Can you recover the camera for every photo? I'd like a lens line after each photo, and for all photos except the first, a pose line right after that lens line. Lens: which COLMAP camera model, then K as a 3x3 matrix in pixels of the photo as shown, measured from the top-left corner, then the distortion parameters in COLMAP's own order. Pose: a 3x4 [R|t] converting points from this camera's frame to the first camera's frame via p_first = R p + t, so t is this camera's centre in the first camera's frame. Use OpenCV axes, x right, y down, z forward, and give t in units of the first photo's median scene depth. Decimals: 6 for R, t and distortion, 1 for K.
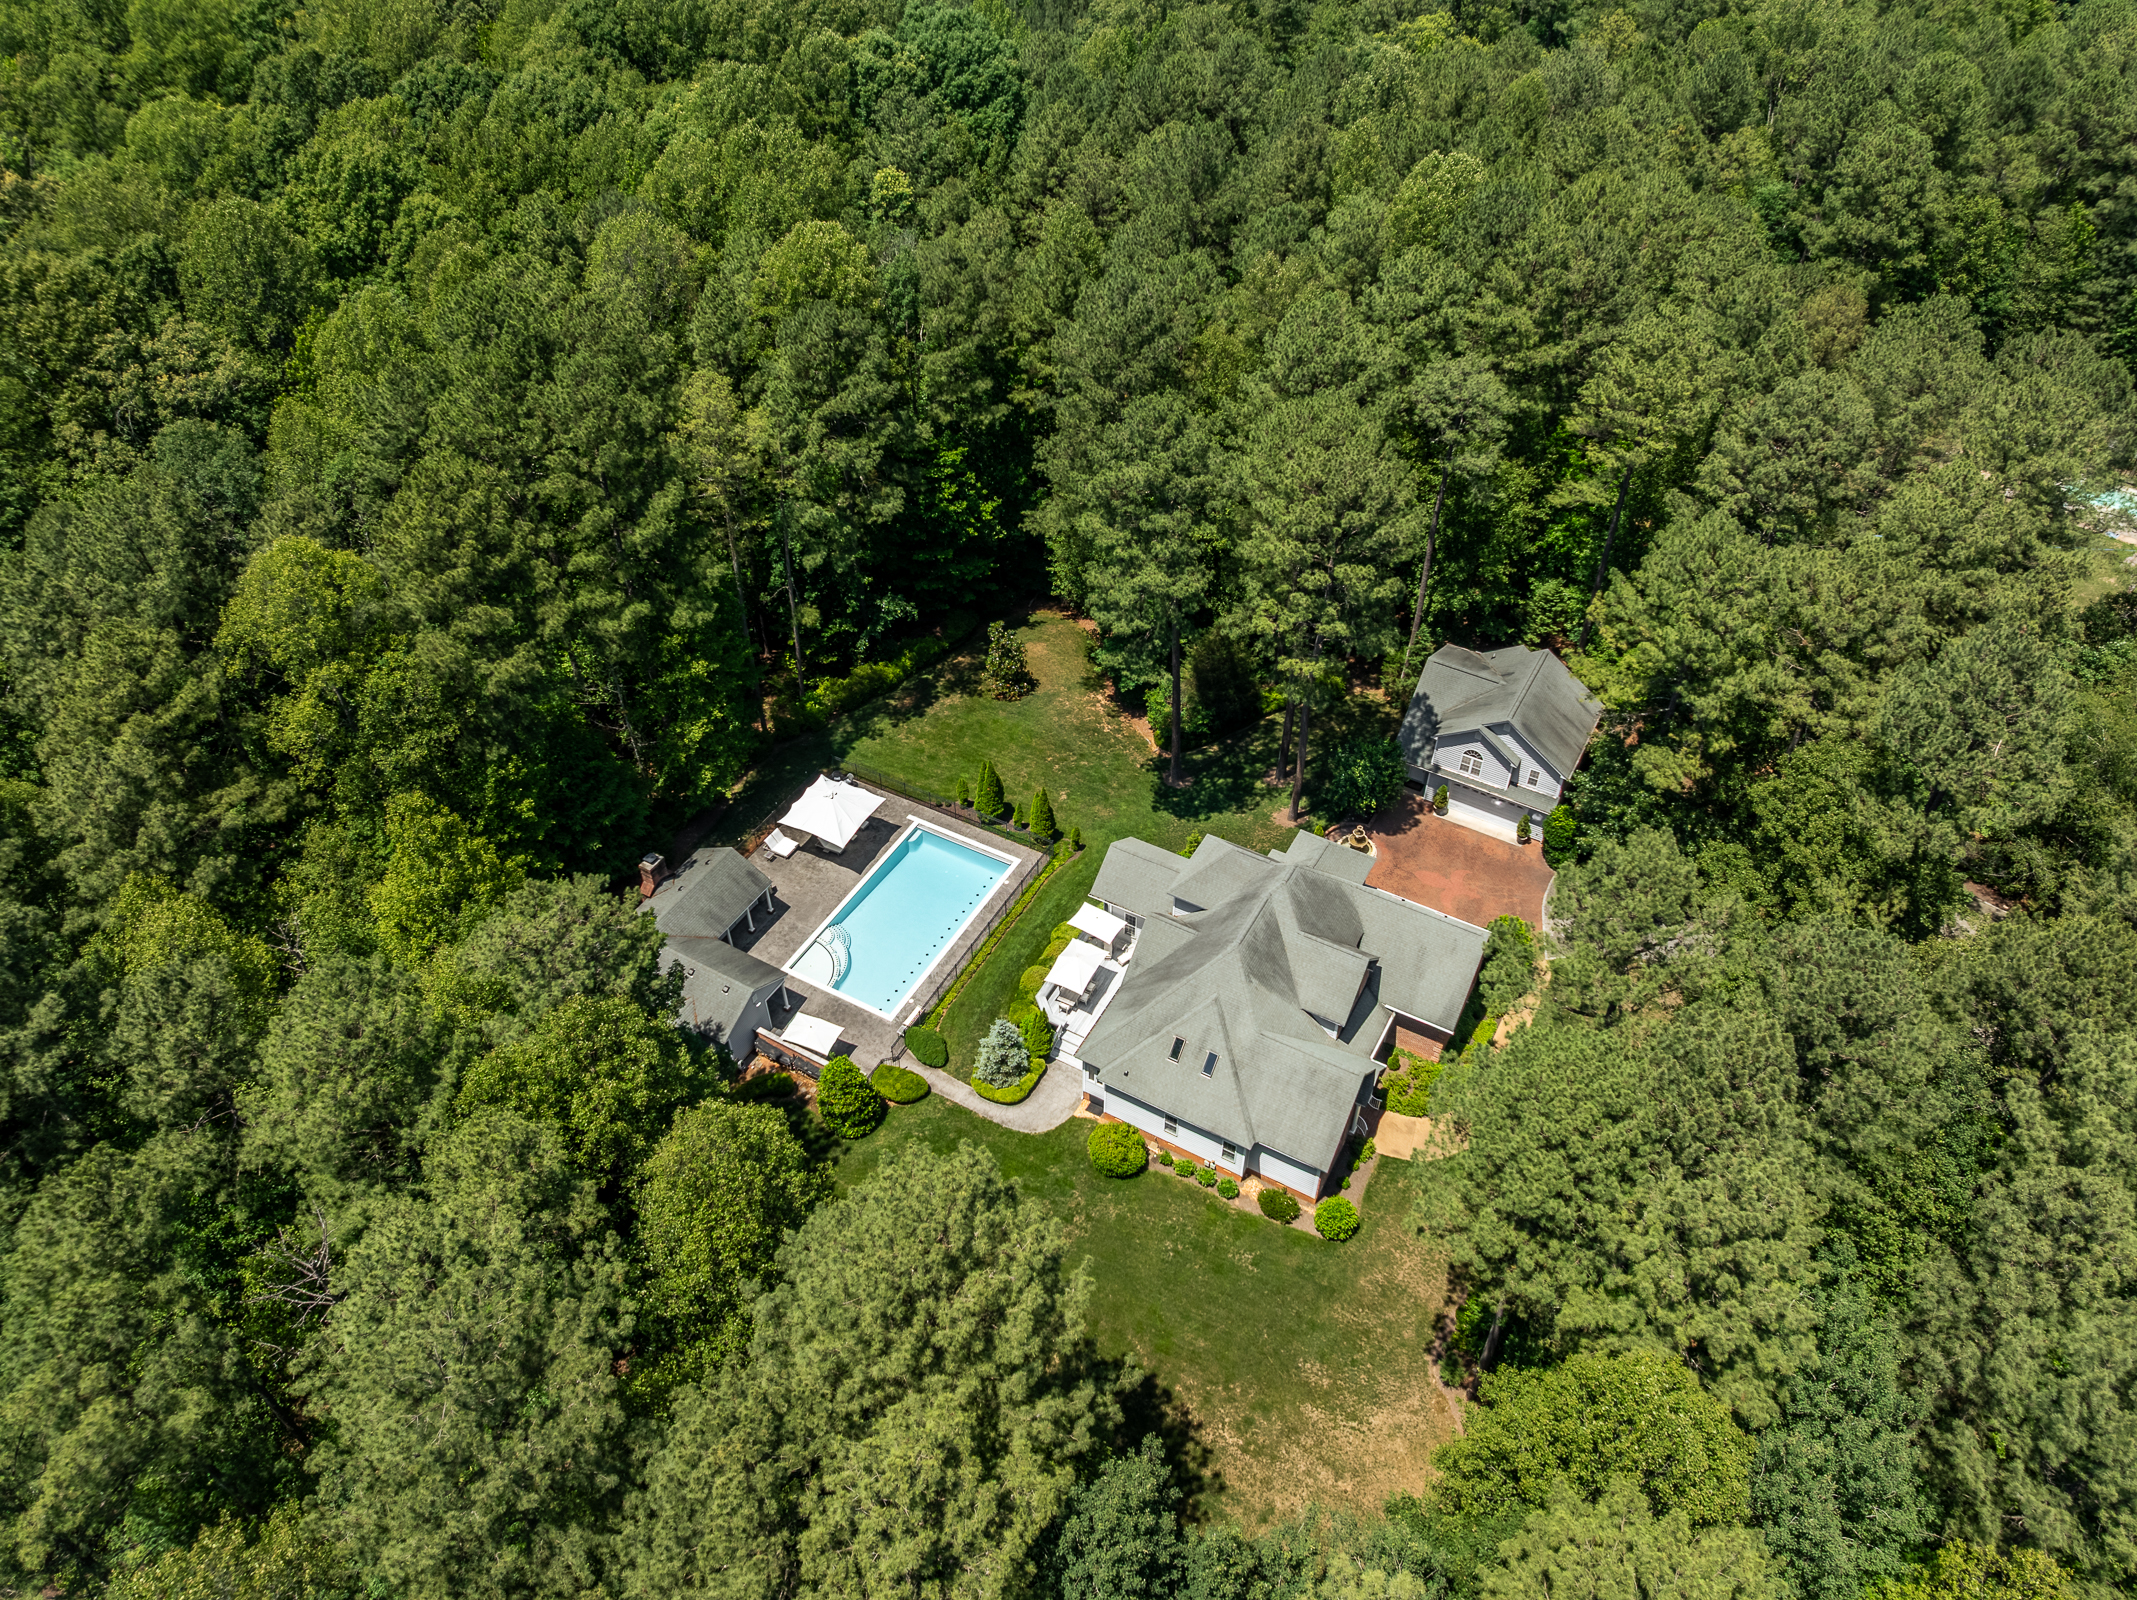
lens RADIAL K [[1485.2, 0, 1084.1], [0, 1485.2, 797.6], [0, 0, 1]] dist [-0.009815, -0.073829]
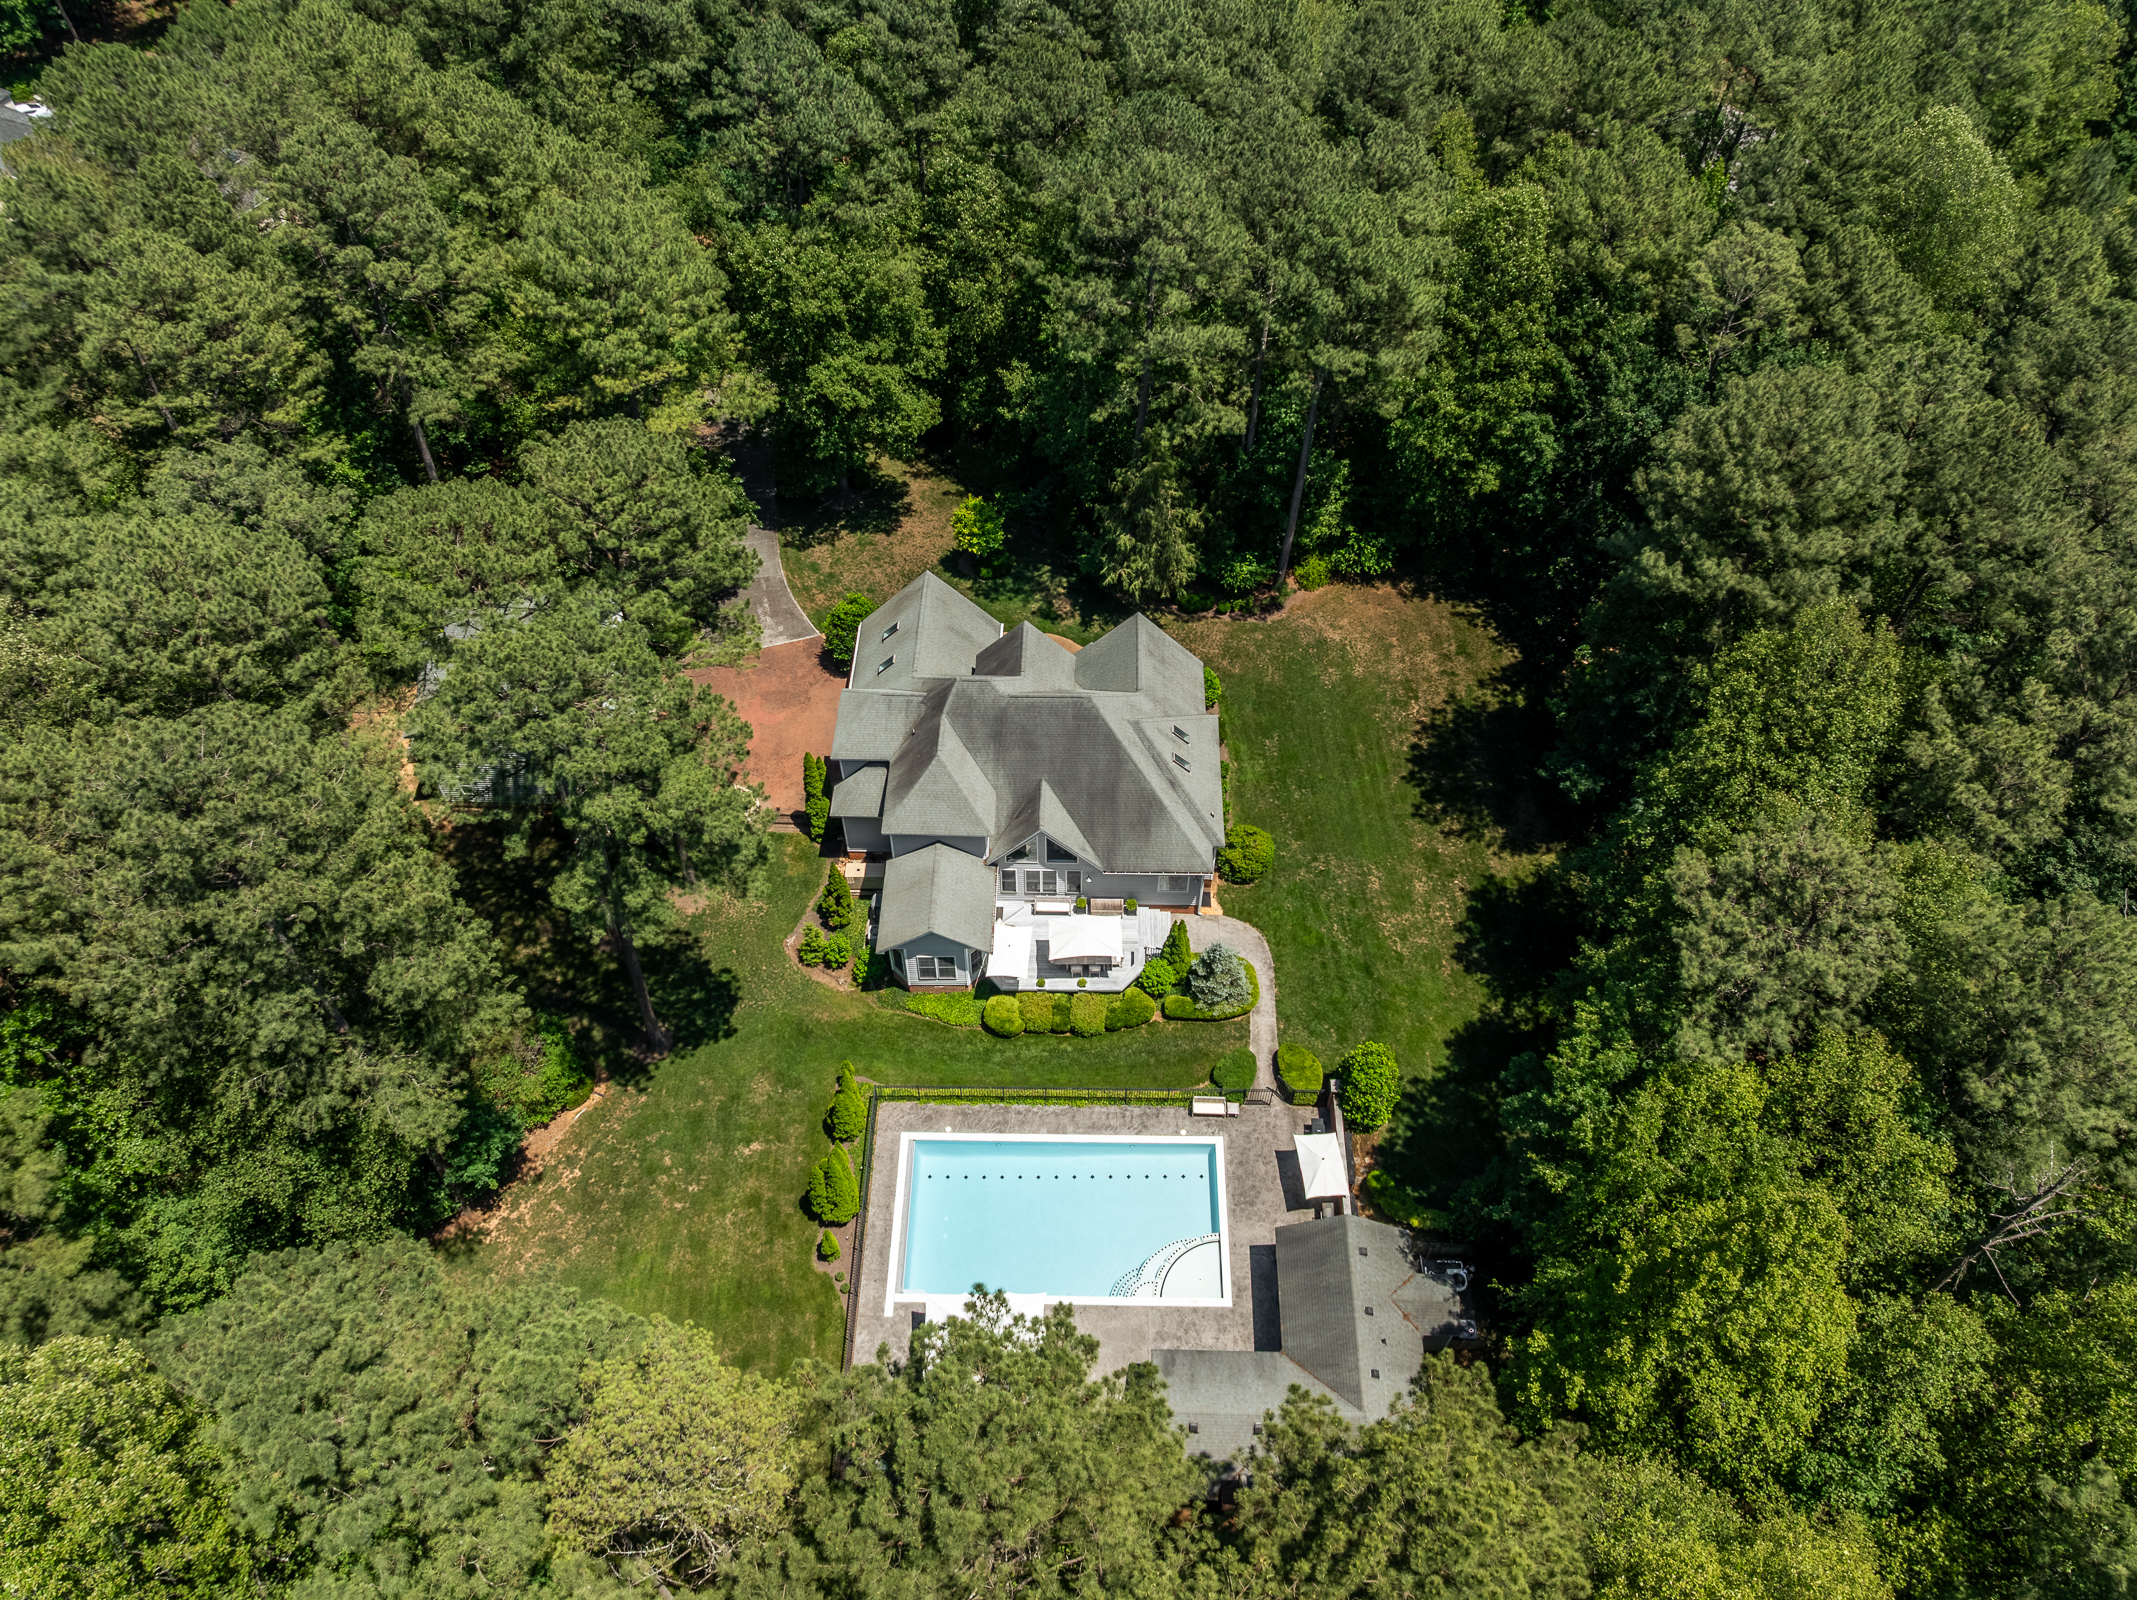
lens RADIAL K [[1485.2, 0, 1084.1], [0, 1485.2, 797.6], [0, 0, 1]] dist [-0.009815, -0.073829]
pose [[-0.473359, -0.684276, 0.554705, -0.416441], [0.599678, 0.210933, 0.771941, -0.551416], [-0.645227, 0.698050, 0.310498, 0.685609]]
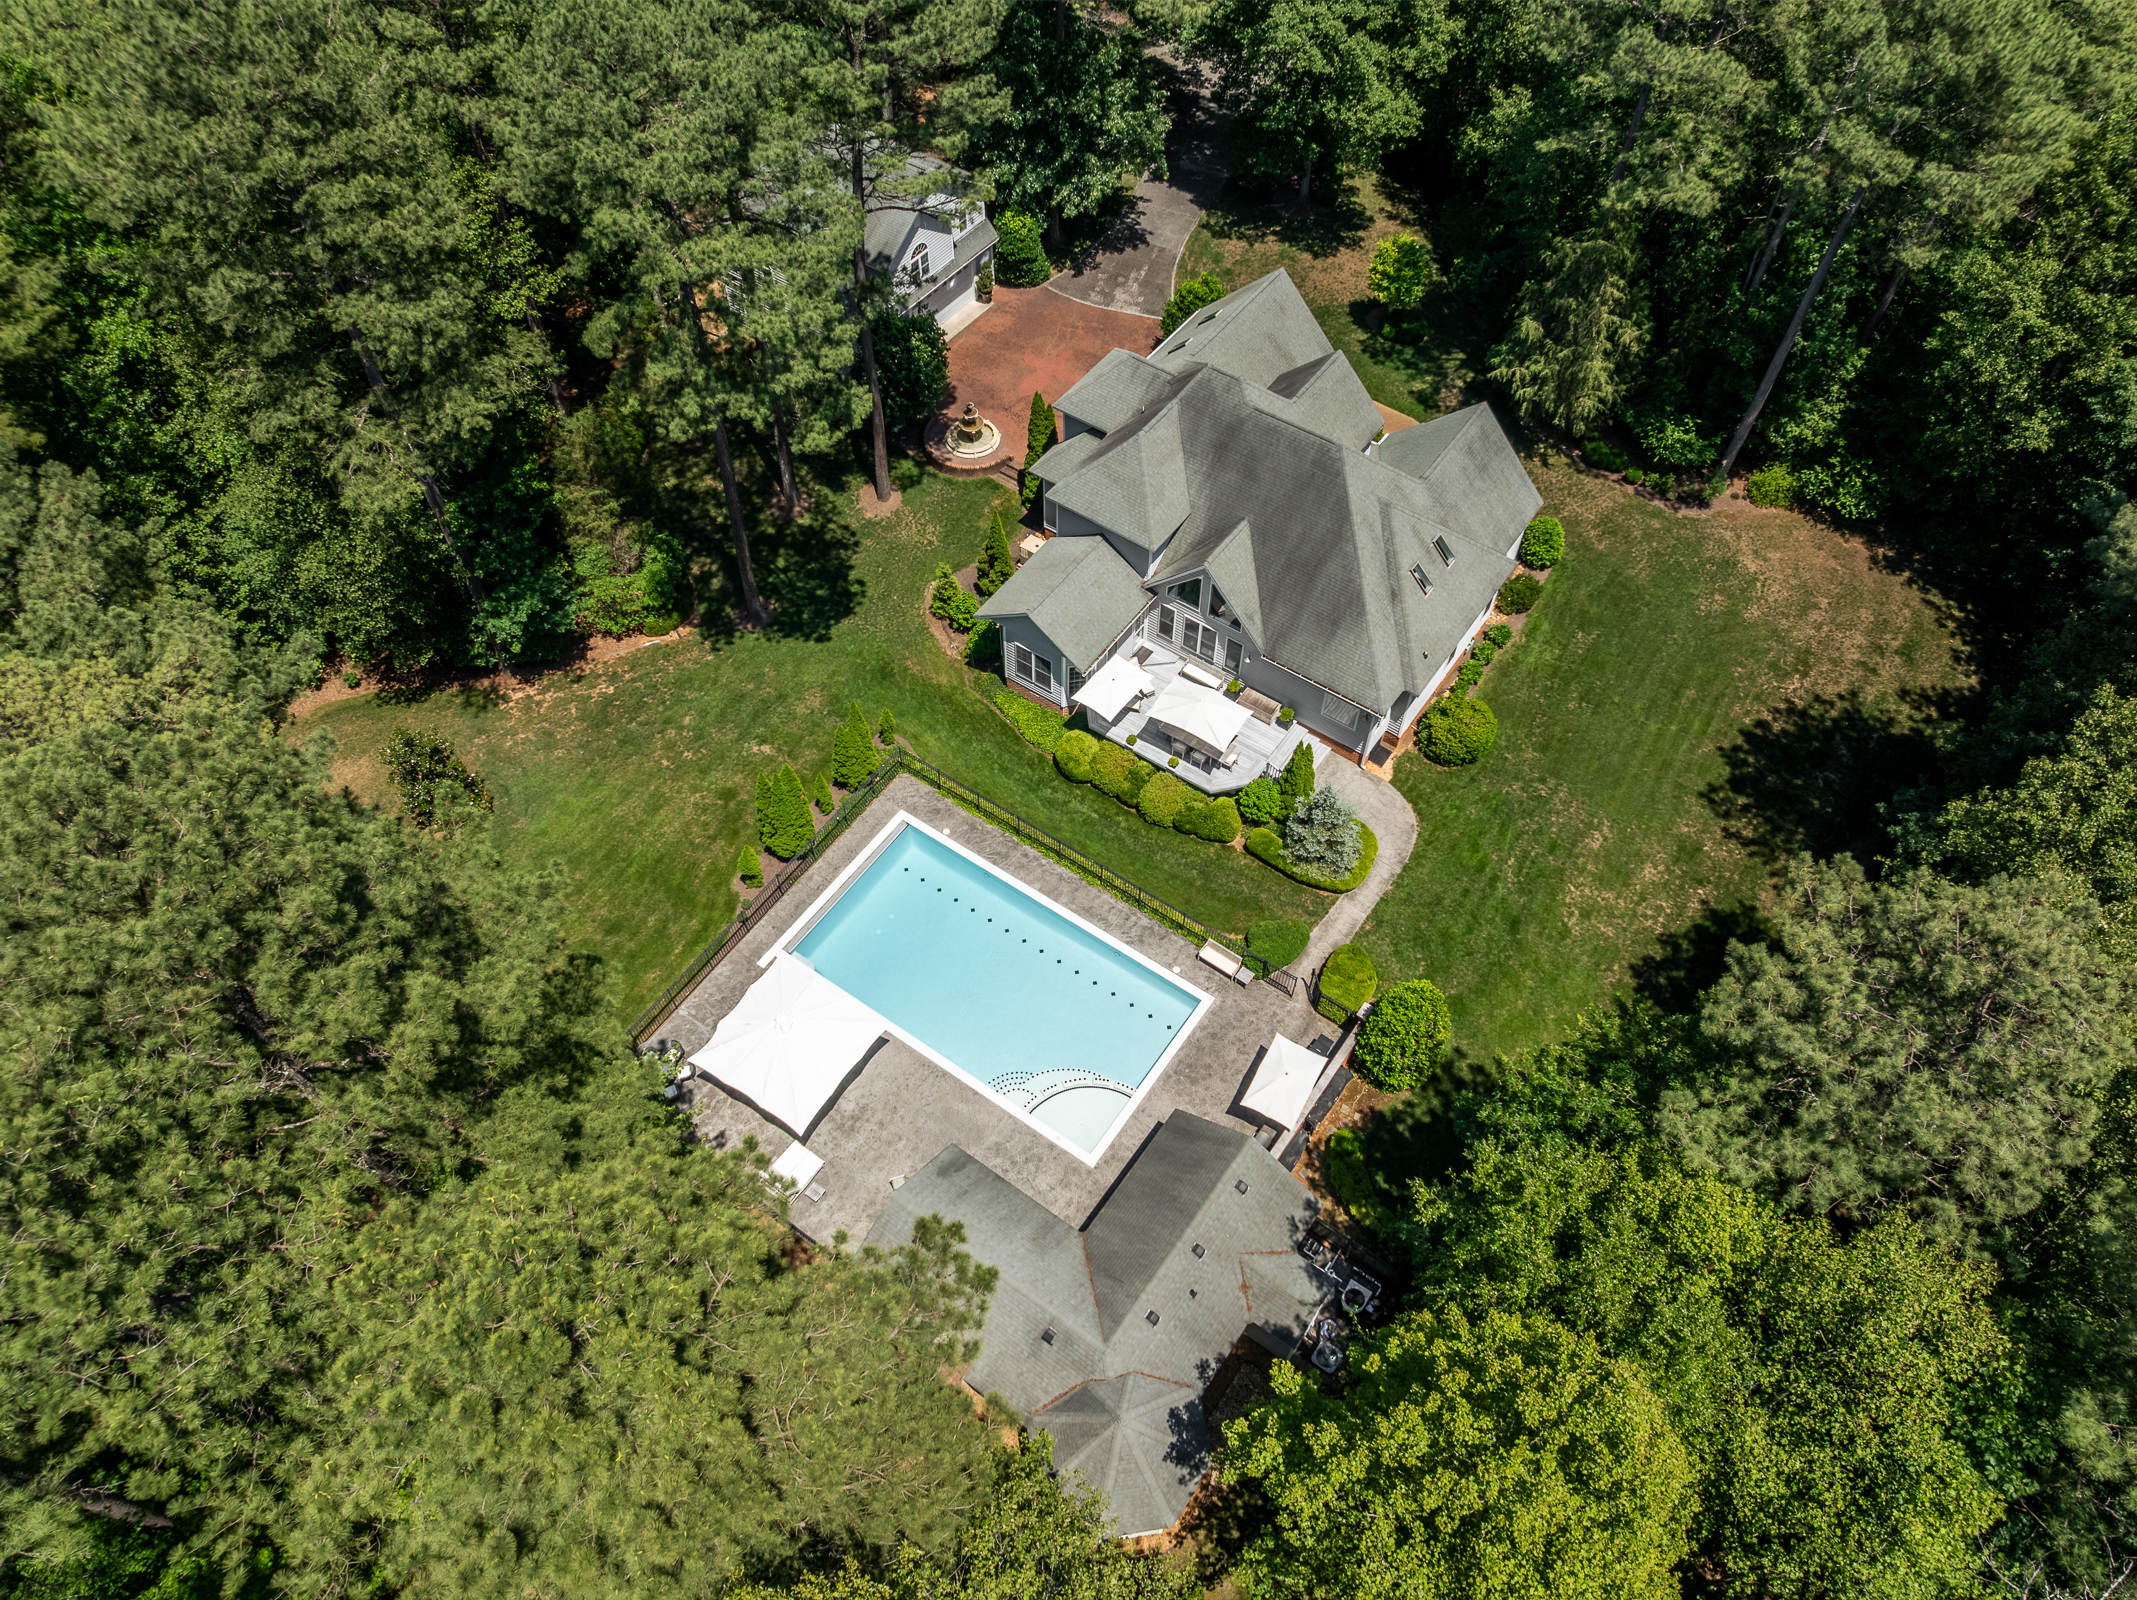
lens RADIAL K [[1485.2, 0, 1084.1], [0, 1485.2, 797.6], [0, 0, 1]] dist [-0.009815, -0.073829]
pose [[0.106643, -0.810630, 0.575766, -0.437850], [0.684883, 0.479678, 0.548493, -0.280726], [-0.720807, 0.335840, 0.606341, 0.636348]]
